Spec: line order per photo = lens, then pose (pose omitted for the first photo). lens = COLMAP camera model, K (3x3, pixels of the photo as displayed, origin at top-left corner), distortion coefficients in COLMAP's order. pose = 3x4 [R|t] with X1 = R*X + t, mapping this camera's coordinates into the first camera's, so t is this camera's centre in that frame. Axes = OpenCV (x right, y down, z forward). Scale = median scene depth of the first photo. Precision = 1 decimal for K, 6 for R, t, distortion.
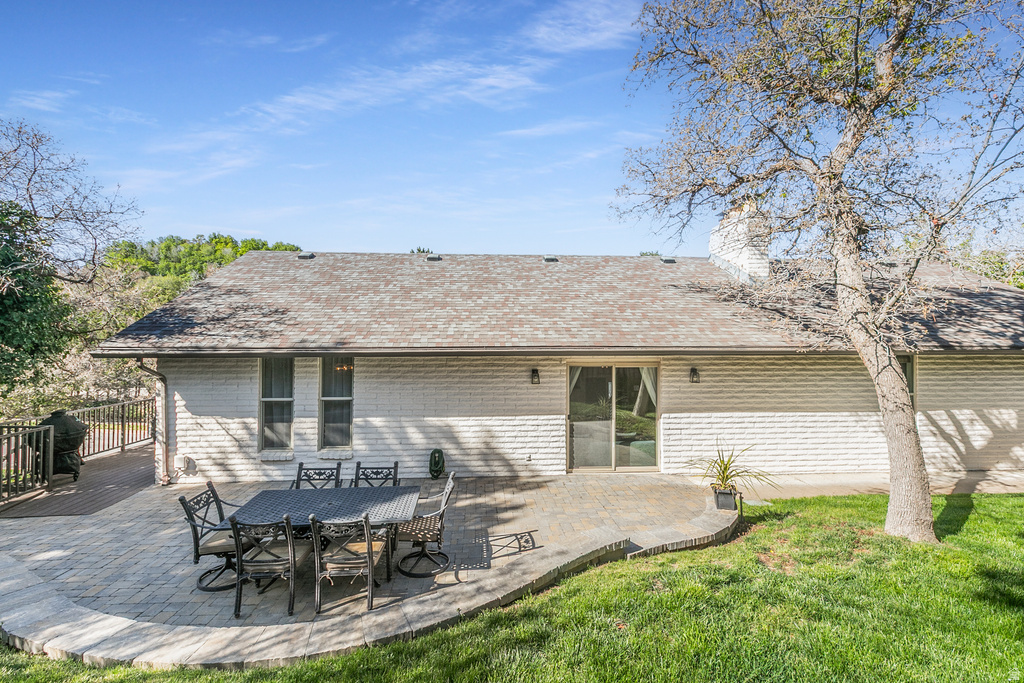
lens RADIAL K [[465.9, 0, 500.3], [0, 465.9, 355.7], [0, 0, 1]] dist [-0.002451, 0.000988]
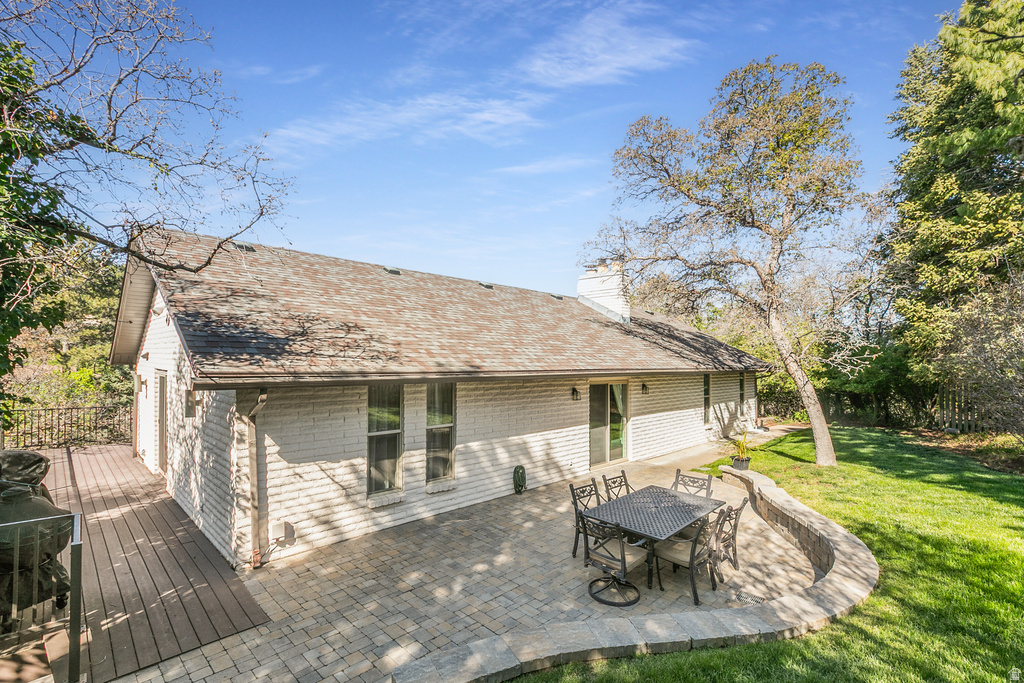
lens RADIAL K [[465.9, 0, 514.6], [0, 465.9, 373.0], [0, 0, 1]] dist [-0.002451, 0.000988]
pose [[0.758136, -0.008493, 0.652041, -0.852515], [0.002858, 0.999949, 0.009701, -0.022322], [-0.652090, -0.005491, 0.758121, 0.203611]]
